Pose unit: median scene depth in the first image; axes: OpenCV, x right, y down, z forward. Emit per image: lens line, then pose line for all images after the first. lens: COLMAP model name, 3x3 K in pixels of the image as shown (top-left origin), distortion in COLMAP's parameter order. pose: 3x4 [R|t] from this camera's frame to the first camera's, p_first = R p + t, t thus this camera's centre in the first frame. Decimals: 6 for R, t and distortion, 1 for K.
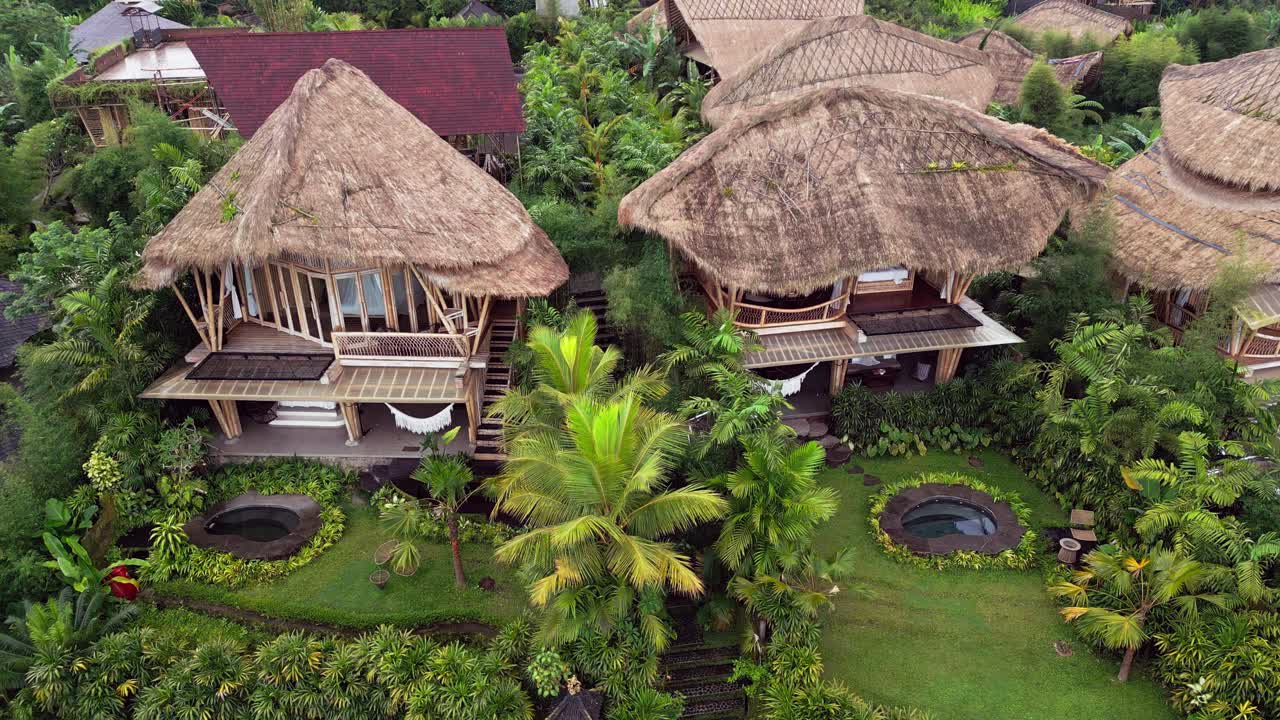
lens RADIAL K [[915.4, 0, 640.0], [0, 915.4, 360.0], [0, 0, 1]] dist [0.112306, -0.134842]
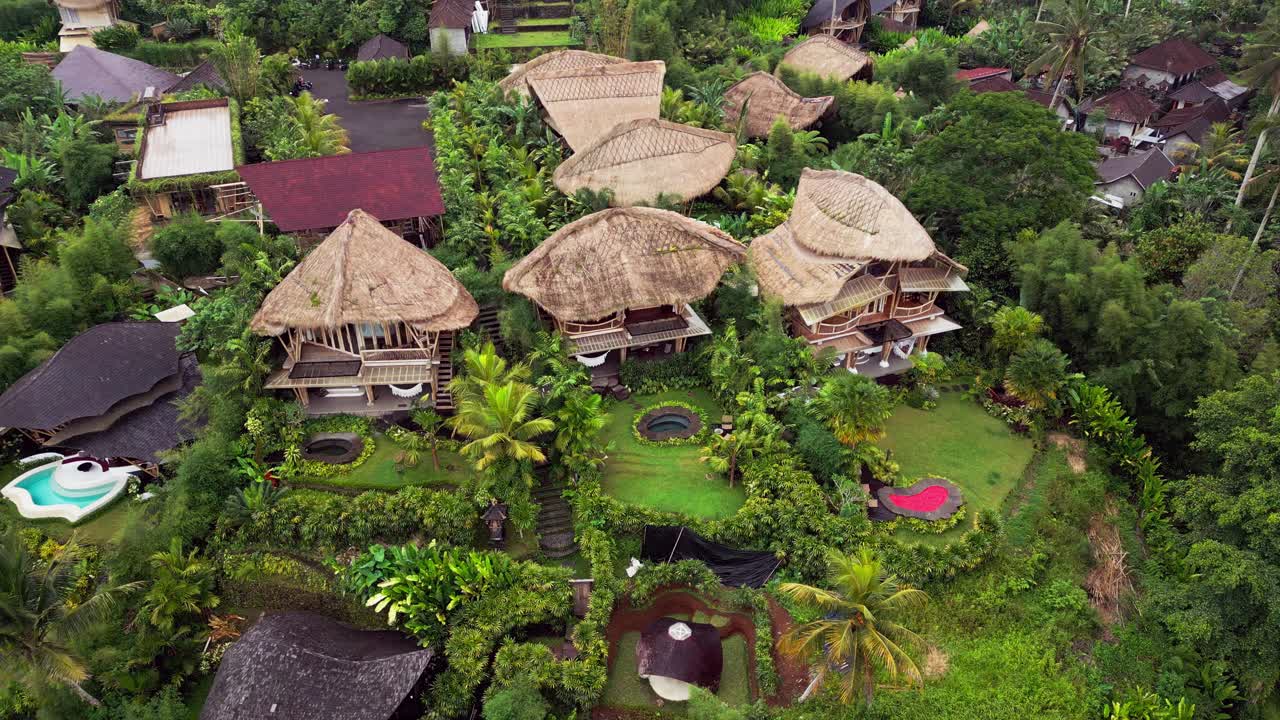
lens RADIAL K [[915.4, 0, 640.0], [0, 915.4, 360.0], [0, 0, 1]] dist [0.112306, -0.134842]
pose [[0.993238, -0.055205, 0.102129, 0.060263], [0.045697, 0.994598, 0.093206, -0.167664], [-0.106723, -0.087909, 0.990395, -1.034879]]
